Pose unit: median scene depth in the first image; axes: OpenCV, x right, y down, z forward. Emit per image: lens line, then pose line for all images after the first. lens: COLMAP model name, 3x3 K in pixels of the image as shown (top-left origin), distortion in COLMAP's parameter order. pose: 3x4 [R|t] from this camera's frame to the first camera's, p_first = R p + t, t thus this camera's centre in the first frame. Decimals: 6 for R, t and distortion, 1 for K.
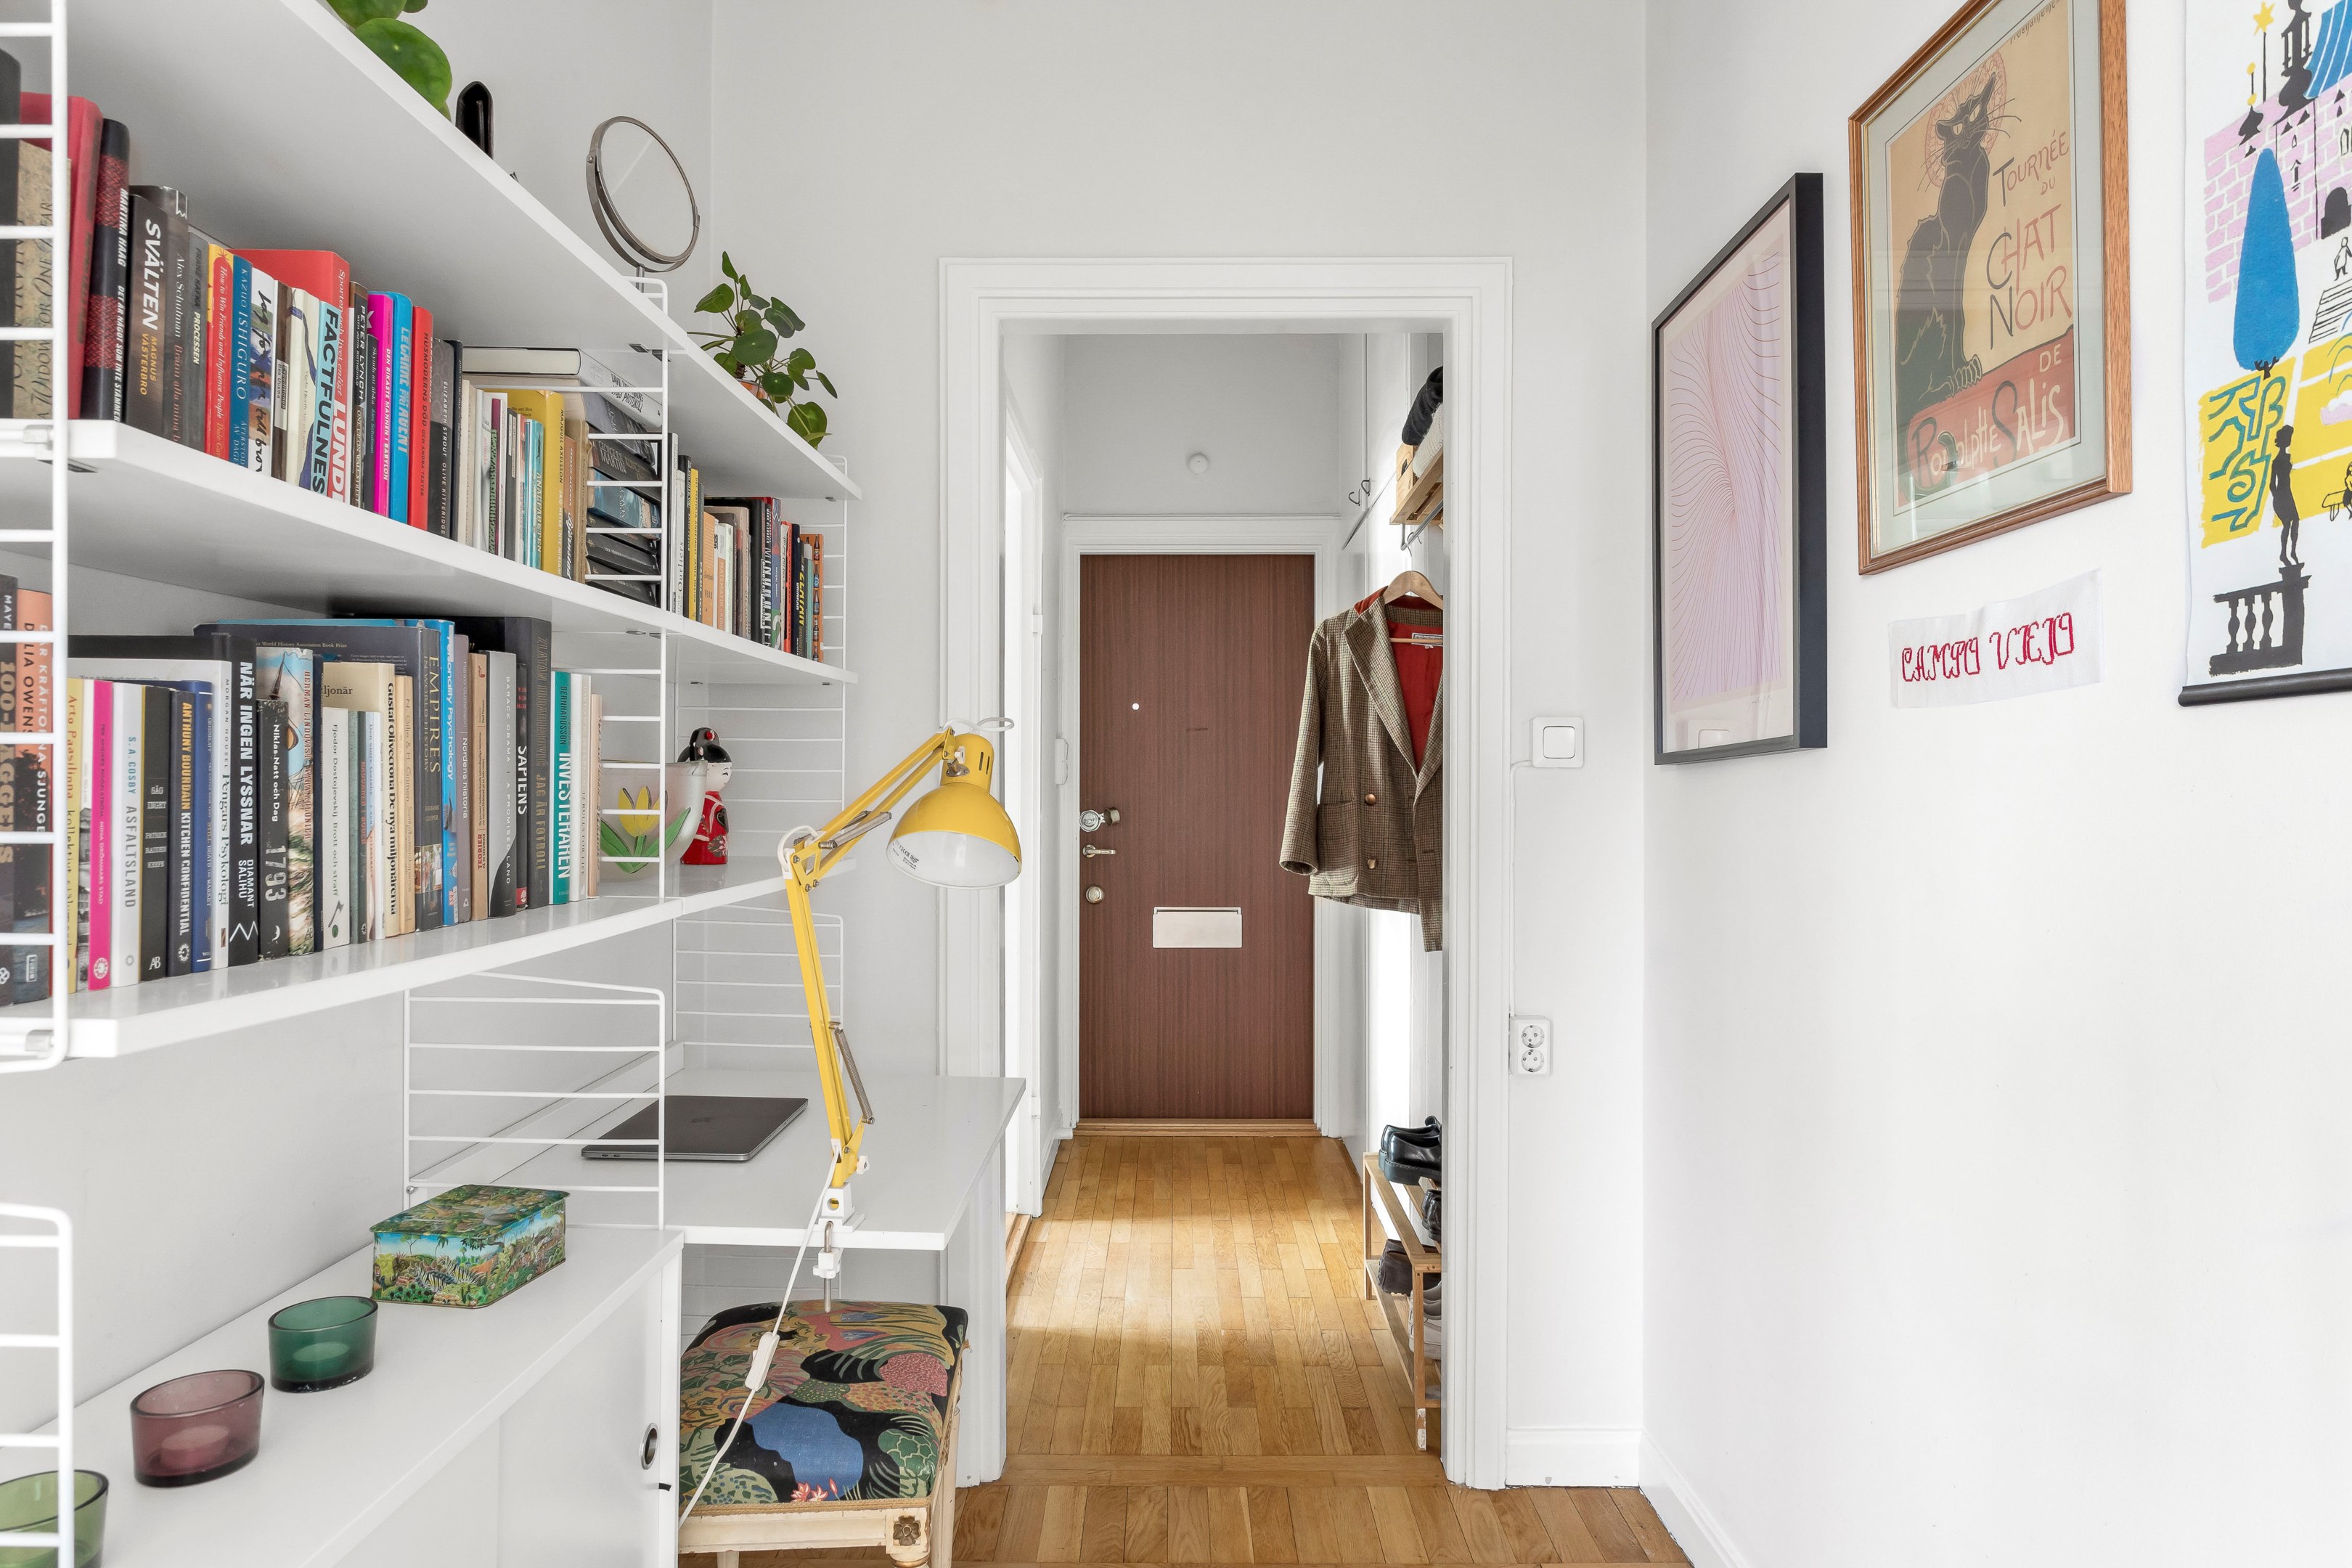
lens RADIAL K [[1423.5, 0, 1174.6], [0, 1423.5, 786.1], [0, 0, 1]] dist [-0.017820, 0.000351]
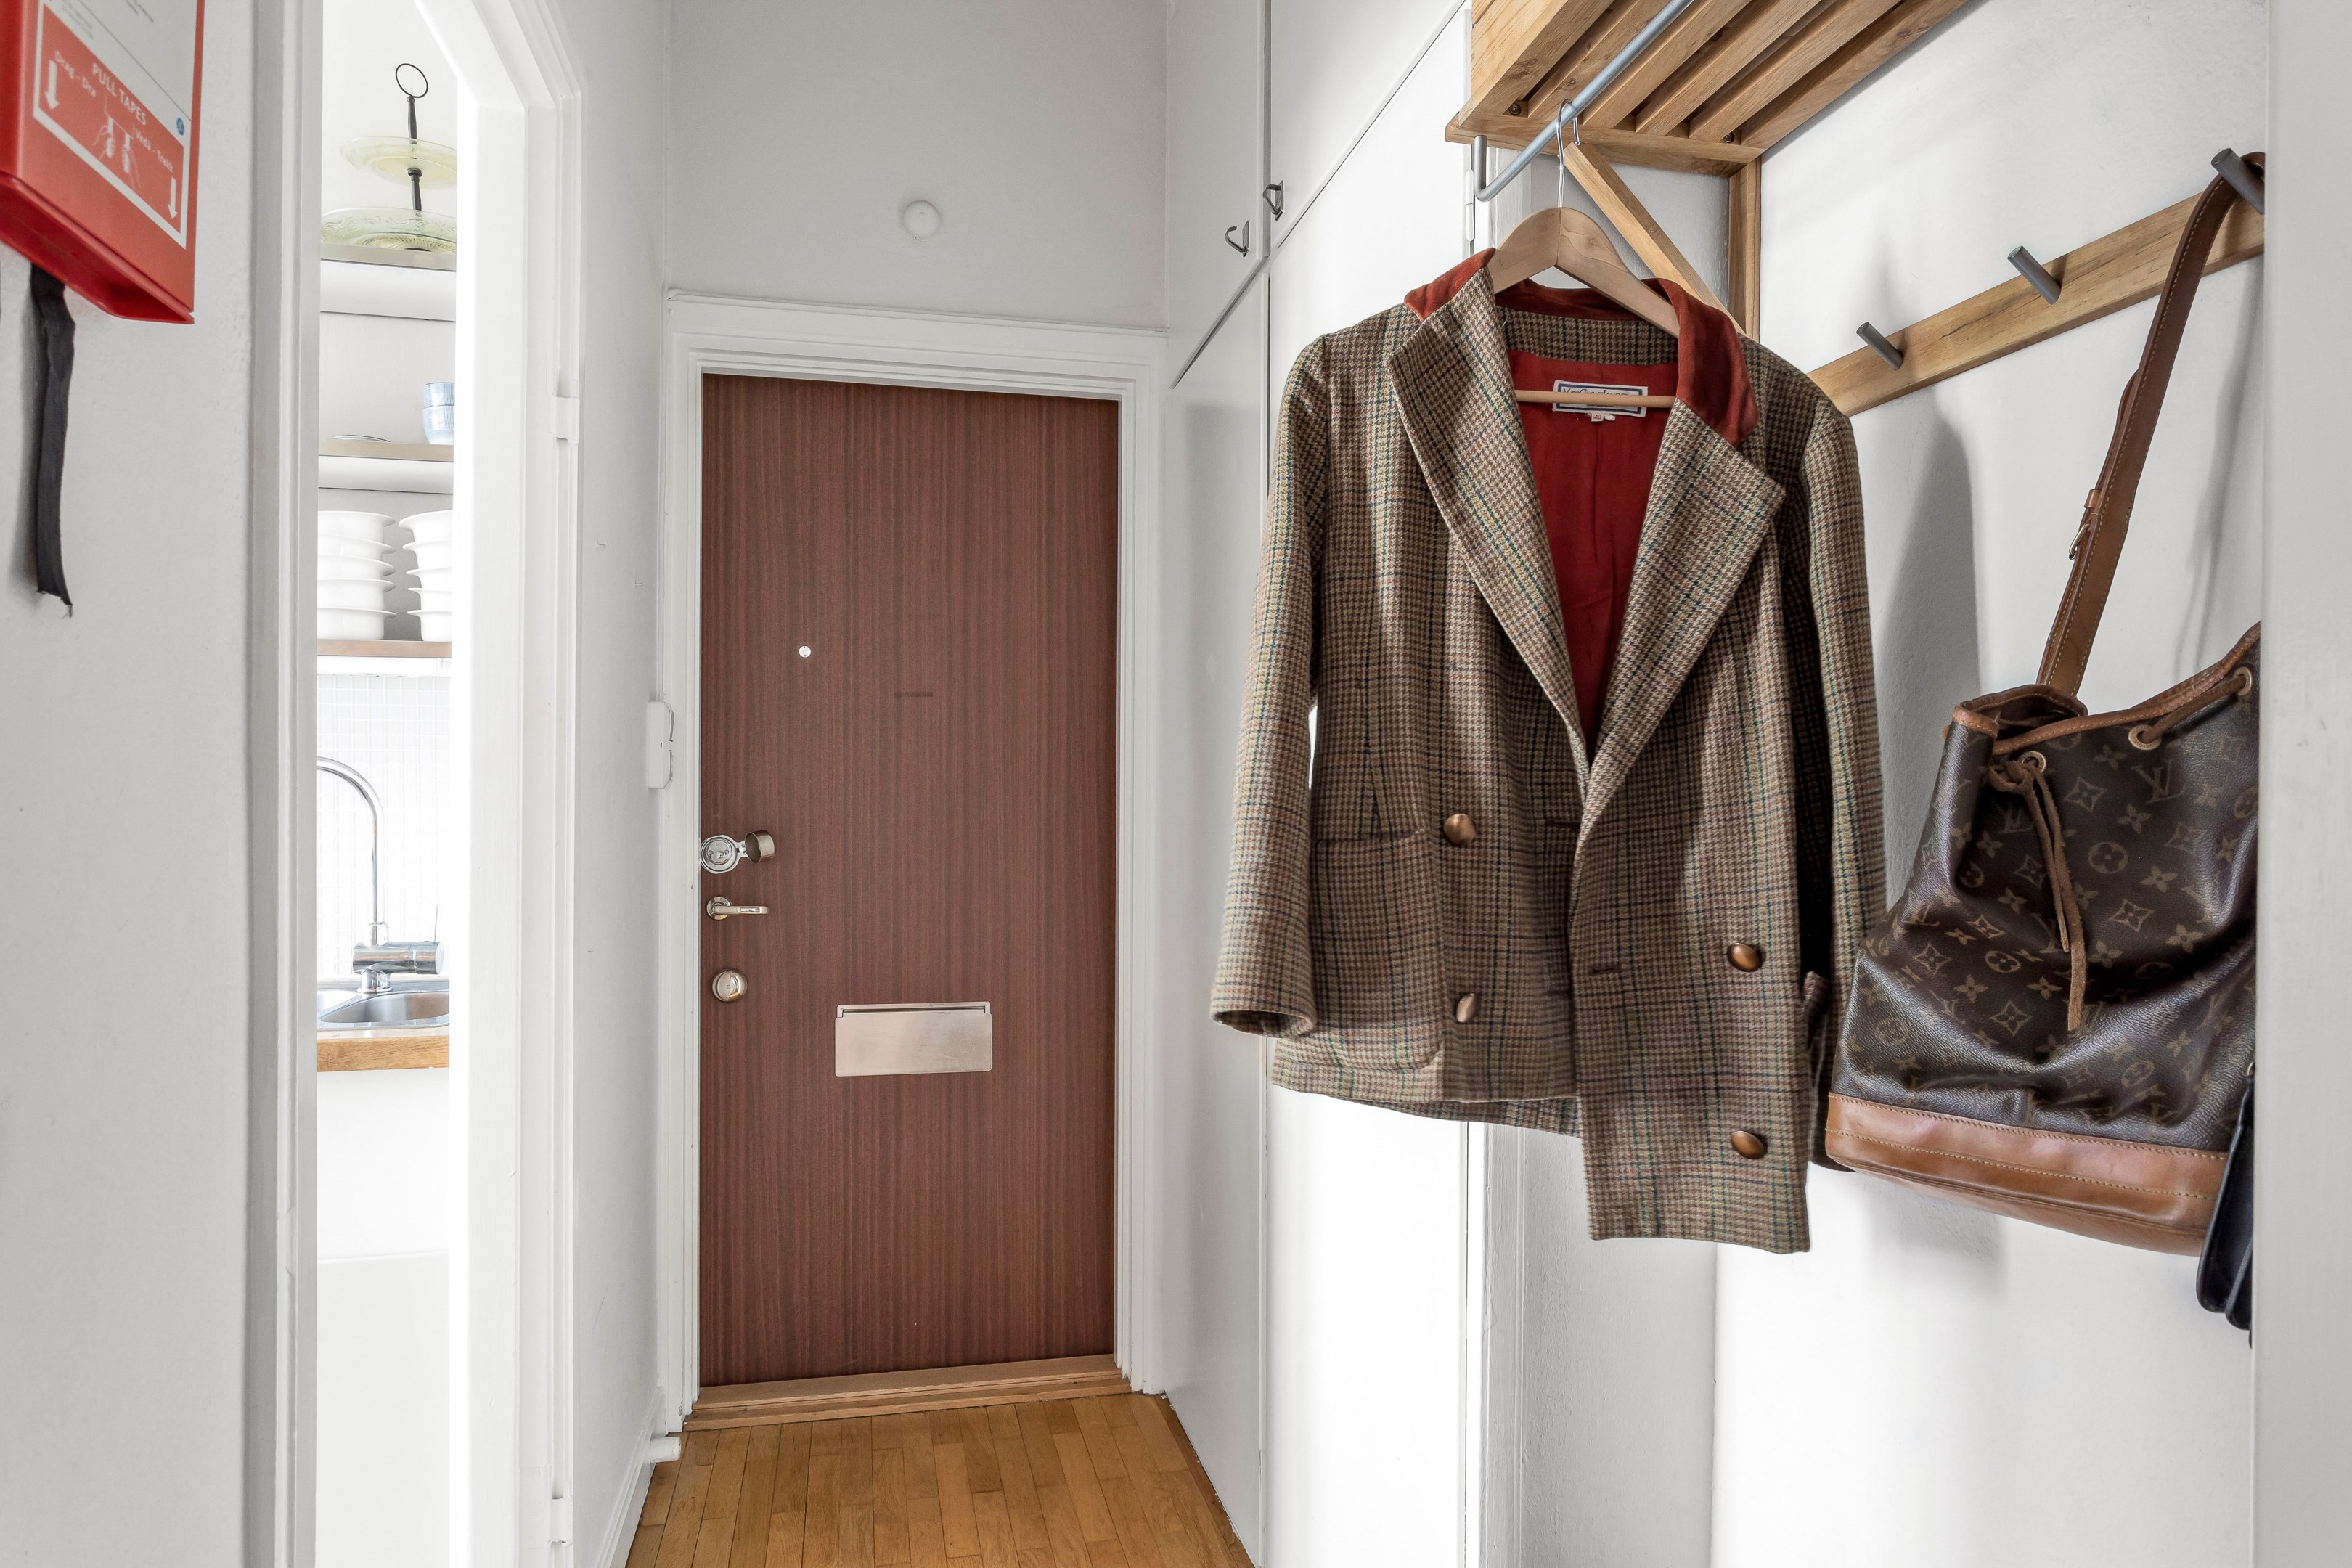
lens RADIAL K [[1423.5, 0, 1180.9], [0, 1423.5, 799.6], [0, 0, 1]] dist [-0.017820, 0.000351]
pose [[0.974907, 0.002406, 0.222601, -0.007246], [-0.003162, 0.999990, 0.003037, 0.000775], [-0.222591, -0.003665, 0.974905, 0.425649]]
